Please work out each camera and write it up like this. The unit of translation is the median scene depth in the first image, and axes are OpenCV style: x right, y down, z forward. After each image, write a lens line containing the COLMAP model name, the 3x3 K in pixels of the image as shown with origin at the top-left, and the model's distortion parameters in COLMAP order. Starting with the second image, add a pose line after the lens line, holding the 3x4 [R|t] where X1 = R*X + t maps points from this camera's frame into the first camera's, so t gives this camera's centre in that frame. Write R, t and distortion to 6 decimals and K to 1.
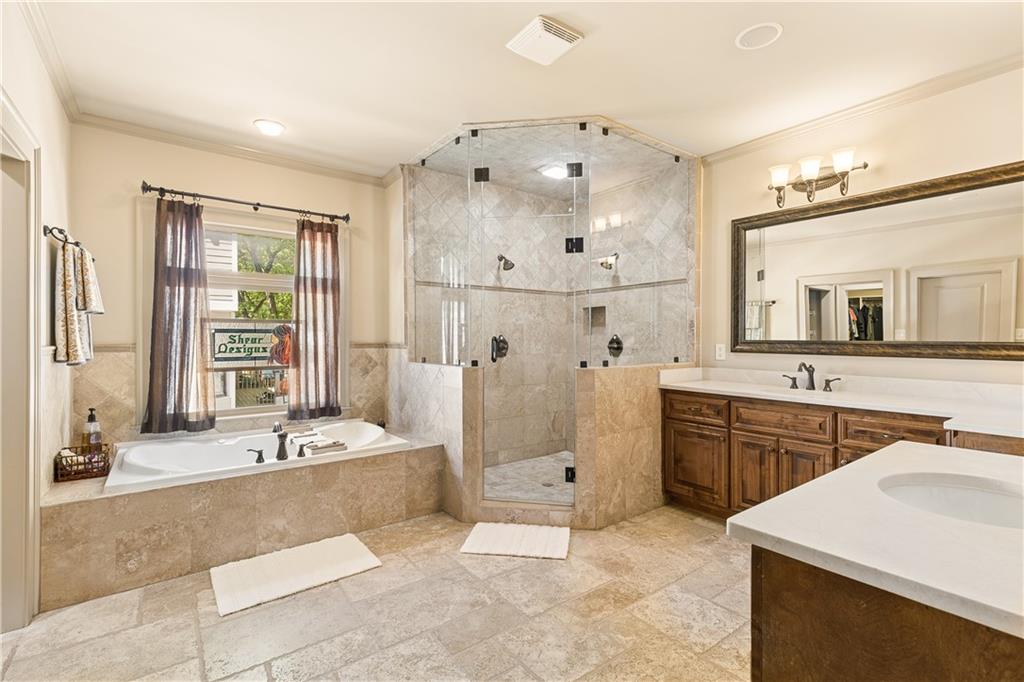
lens RADIAL K [[462.7, 0, 510.9], [0, 462.7, 338.1], [0, 0, 1]] dist [0.003158, 0.000457]
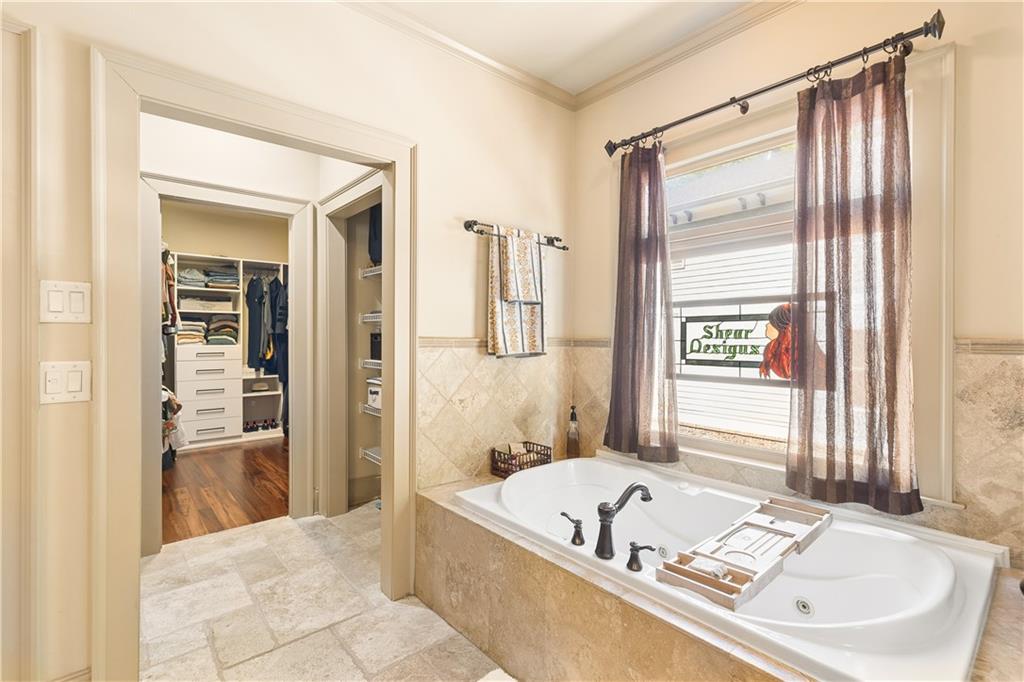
lens RADIAL K [[462.7, 0, 510.8], [0, 462.7, 340.1], [0, 0, 1]] dist [0.003158, 0.000457]
pose [[0.080028, 0.004698, -0.996782, 0.016750], [-0.002647, 0.999986, 0.004500, 0.011893], [0.996789, 0.002278, 0.080039, 0.685300]]
